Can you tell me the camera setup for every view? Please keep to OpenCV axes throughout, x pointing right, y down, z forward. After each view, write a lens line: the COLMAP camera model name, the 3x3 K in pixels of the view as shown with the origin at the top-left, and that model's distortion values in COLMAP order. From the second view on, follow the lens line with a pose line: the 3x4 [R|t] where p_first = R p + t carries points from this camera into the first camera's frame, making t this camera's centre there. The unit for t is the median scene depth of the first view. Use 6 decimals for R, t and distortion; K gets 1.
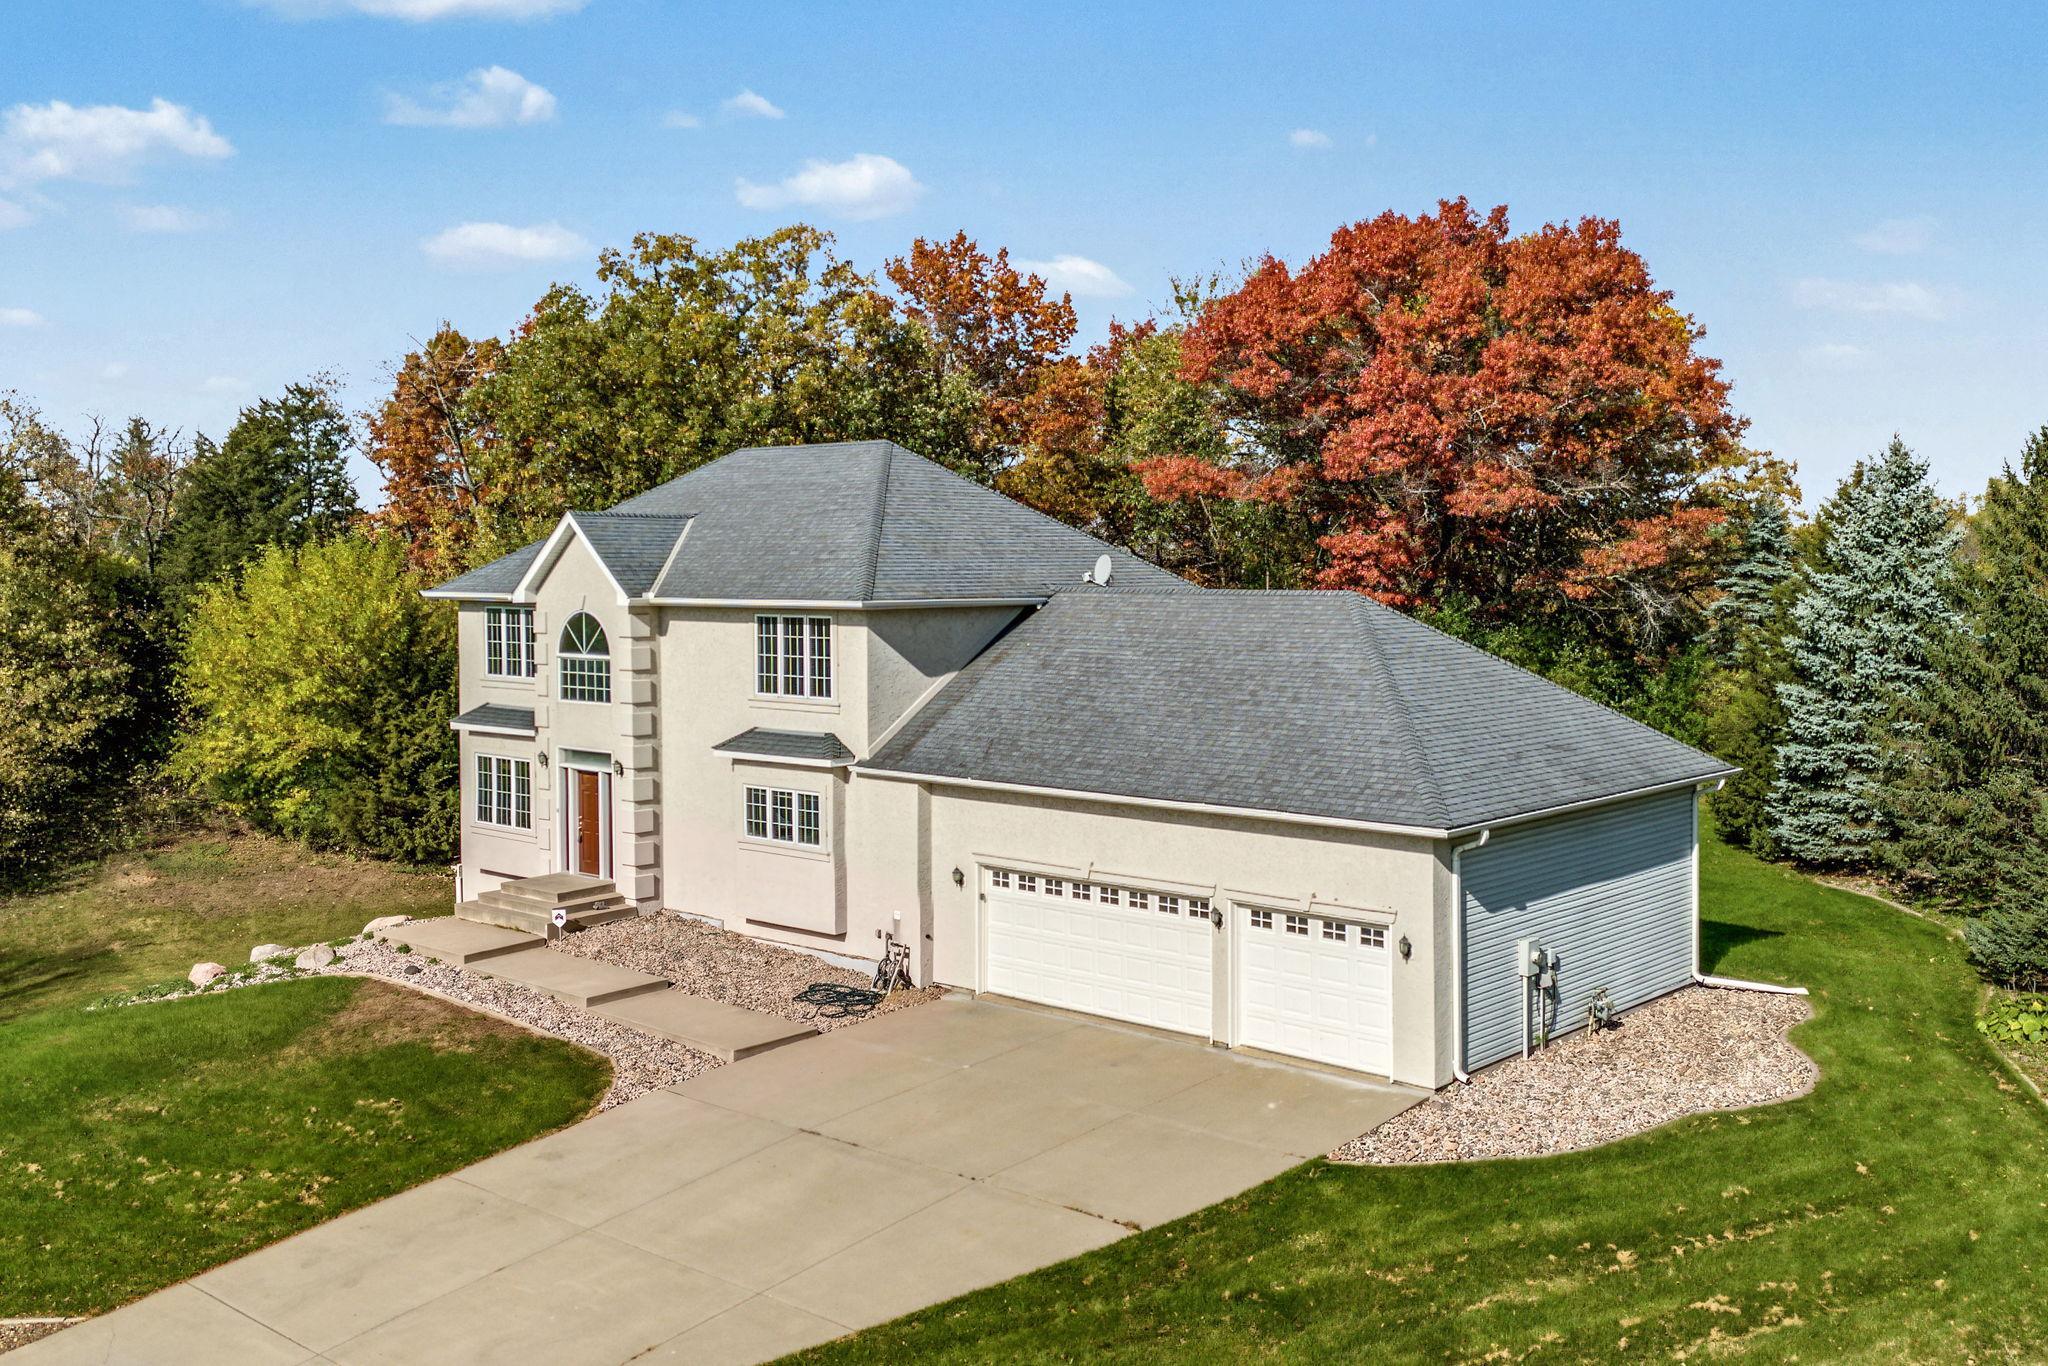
lens RADIAL K [[1873.8, 0, 1168.6], [0, 1873.8, 611.5], [0, 0, 1]] dist [0.068079, -0.055917]
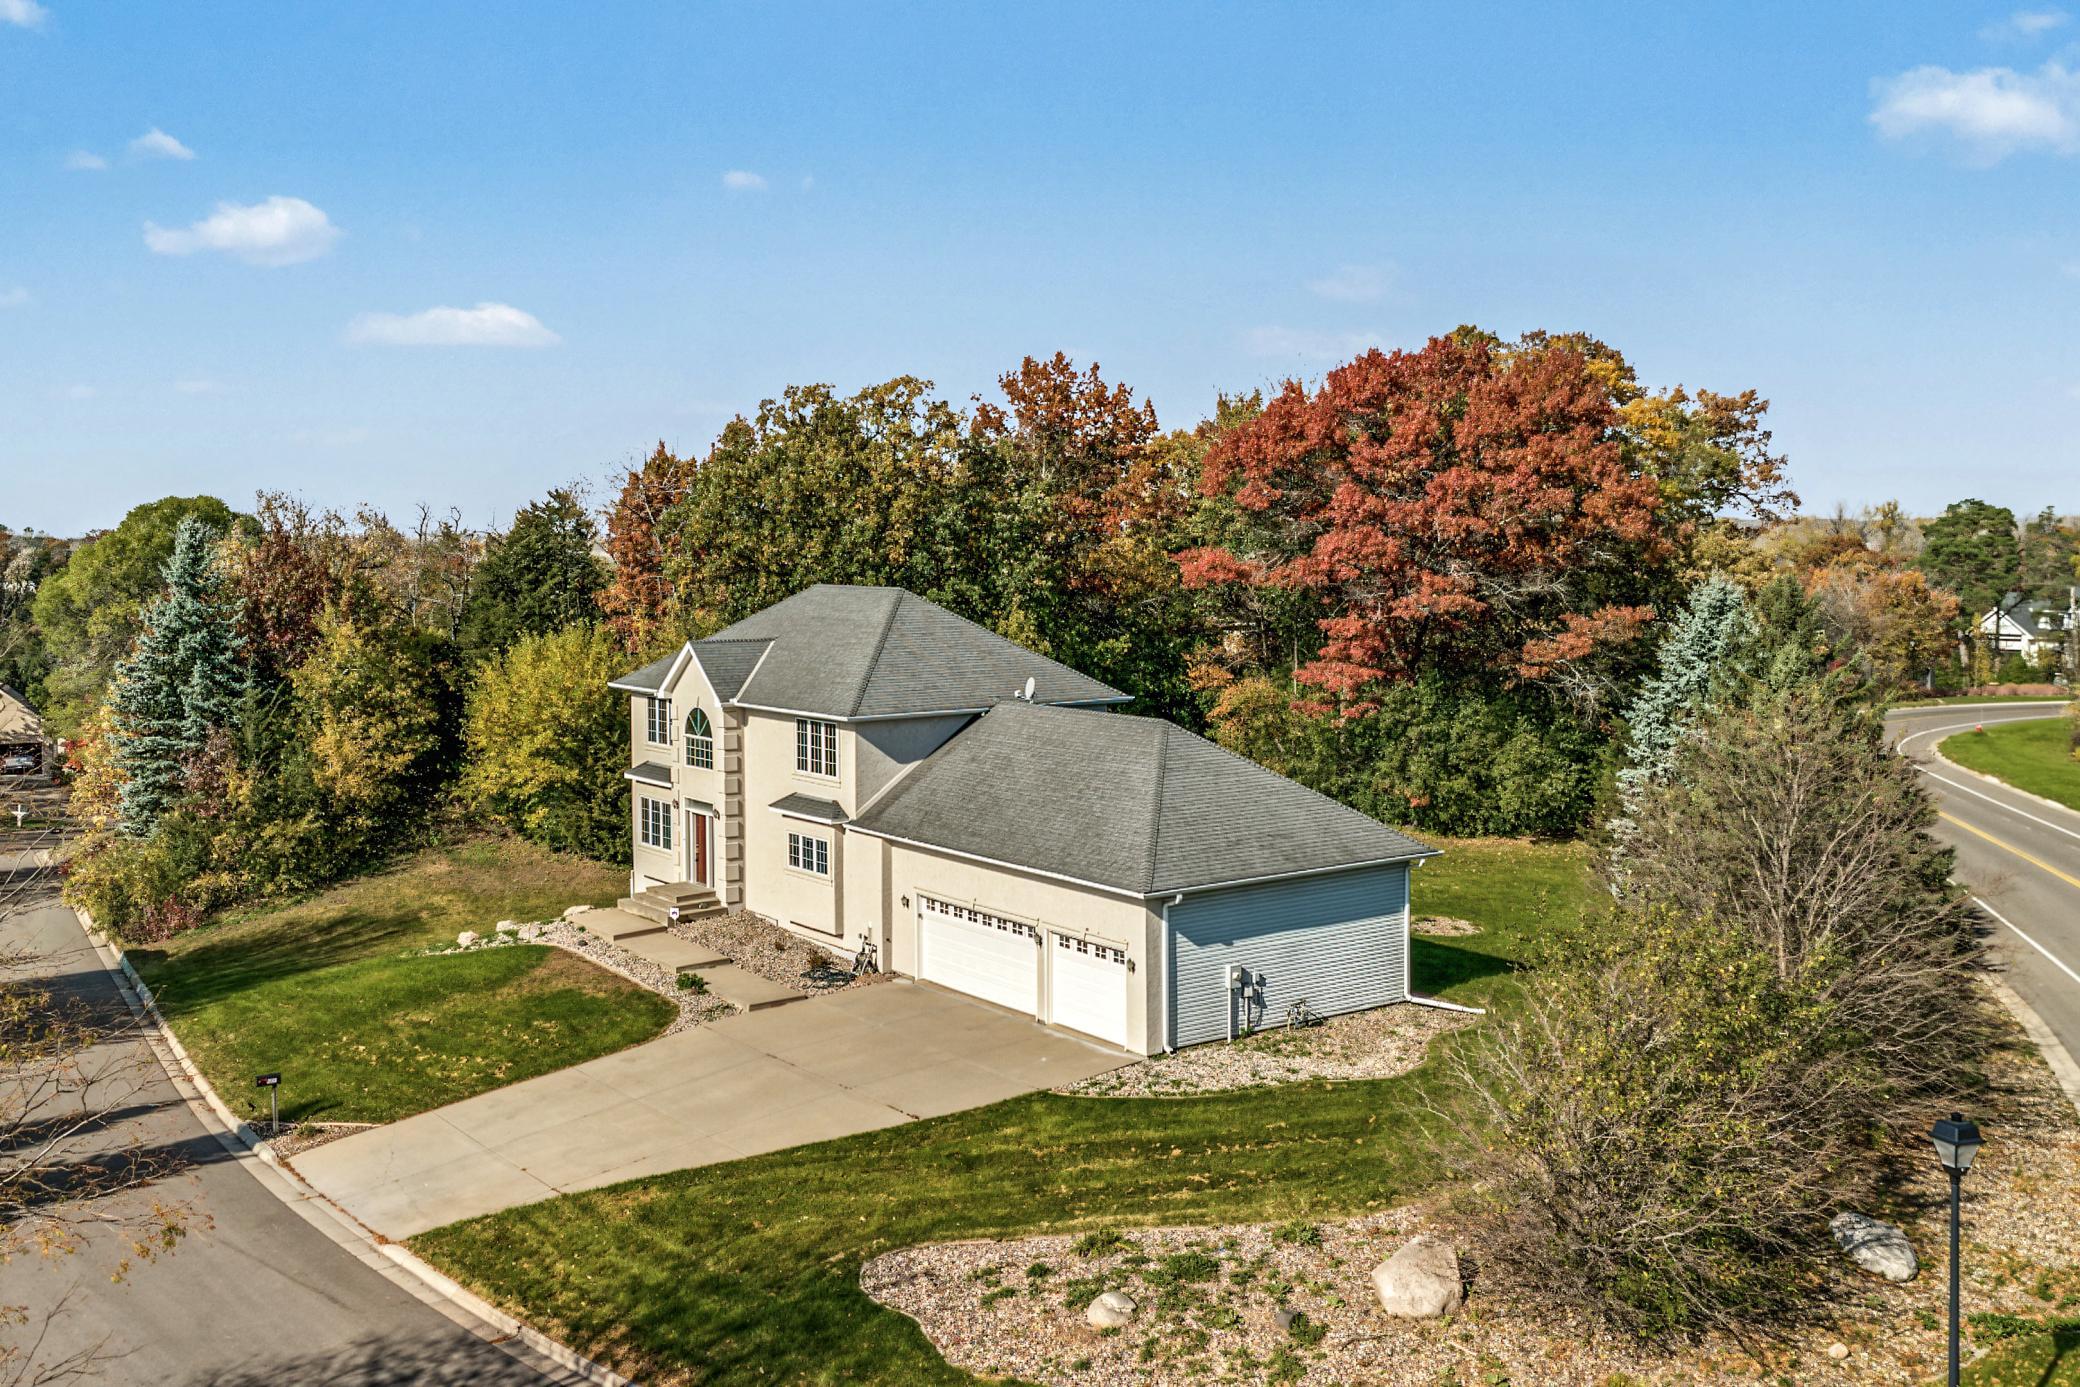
lens RADIAL K [[1918.2, 0, 971.2], [0, 1918.2, 635.2], [0, 0, 1]] dist [0.182405, -0.448741]
pose [[0.968608, 0.012225, -0.248294, 0.280742], [-0.006196, 0.999667, 0.025045, -0.098126], [0.248517, -0.022721, 0.968361, -0.424314]]
